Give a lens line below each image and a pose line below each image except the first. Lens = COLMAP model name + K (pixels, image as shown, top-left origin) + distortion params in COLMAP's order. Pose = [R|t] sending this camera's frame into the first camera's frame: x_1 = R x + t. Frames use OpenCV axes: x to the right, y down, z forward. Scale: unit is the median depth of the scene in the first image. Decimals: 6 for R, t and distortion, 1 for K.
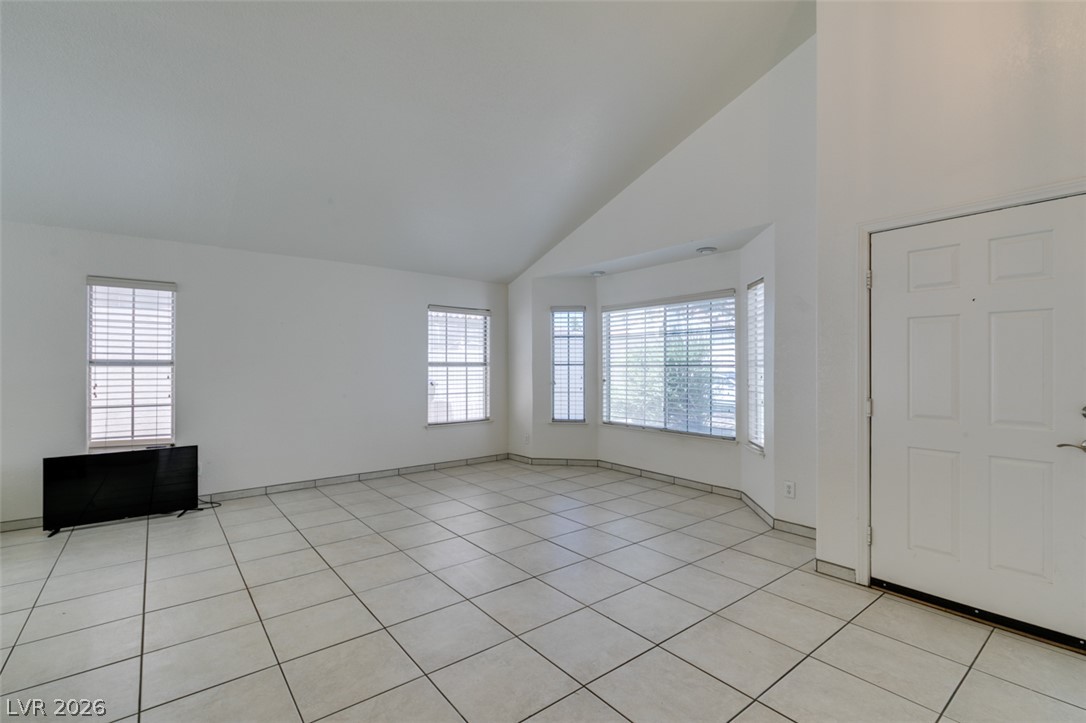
lens RADIAL K [[485.6, 0, 542.4], [0, 485.6, 364.8], [0, 0, 1]] dist [0.004107, -0.002138]
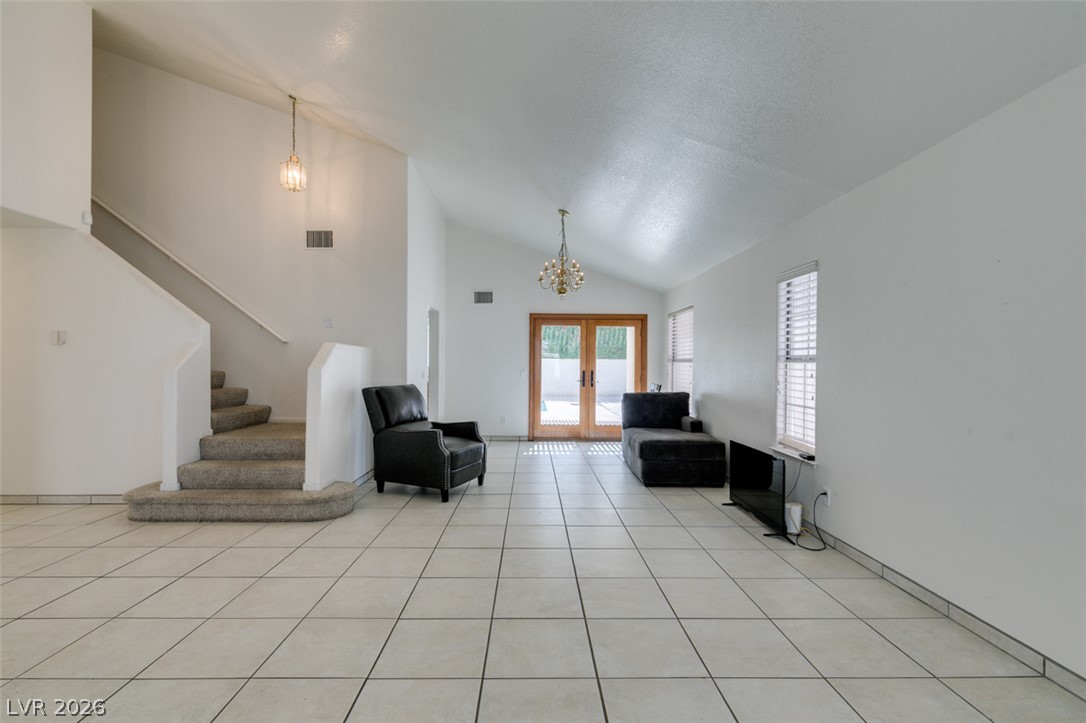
lens RADIAL K [[485.6, 0, 540.5], [0, 485.6, 365.7], [0, 0, 1]] dist [0.004107, -0.002138]
pose [[-0.608785, 0.000861, -0.793335, 0.135213], [-0.003136, 0.999989, 0.003492, 0.005819], [0.793329, 0.004614, -0.608775, 0.875363]]
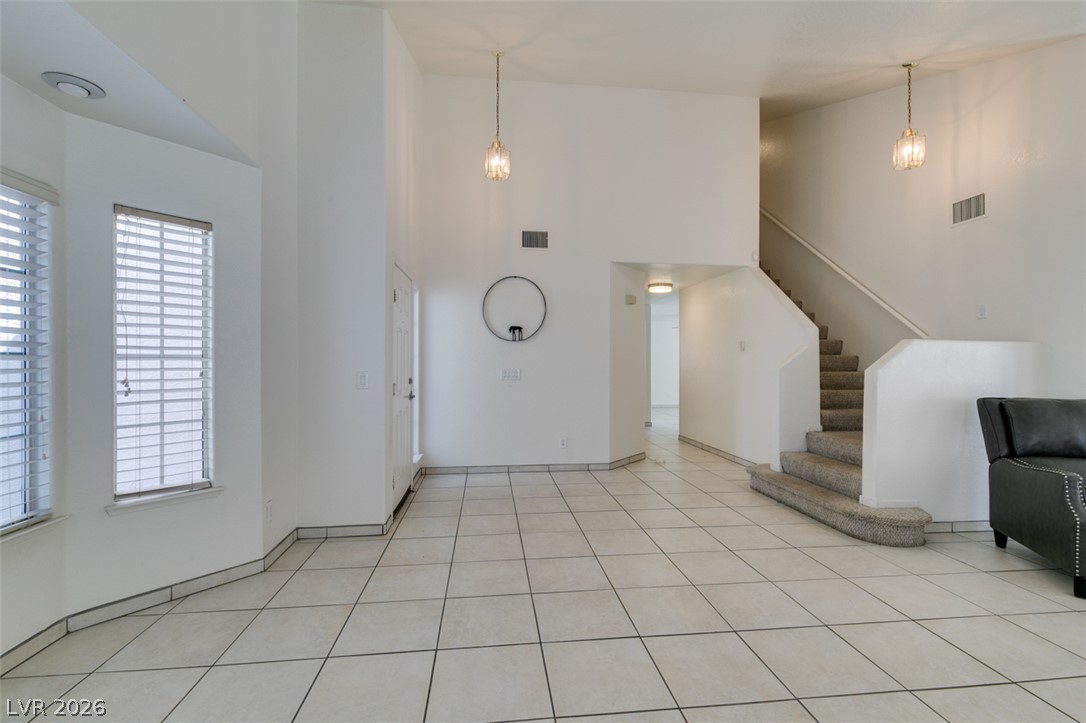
lens RADIAL K [[485.6, 0, 540.2], [0, 485.6, 360.0], [0, 0, 1]] dist [0.004107, -0.002138]
pose [[-0.846233, -0.000710, 0.532812, -0.197109], [-0.004782, 0.999969, -0.006263, 0.006180], [-0.532791, -0.007848, -0.846211, 0.948712]]
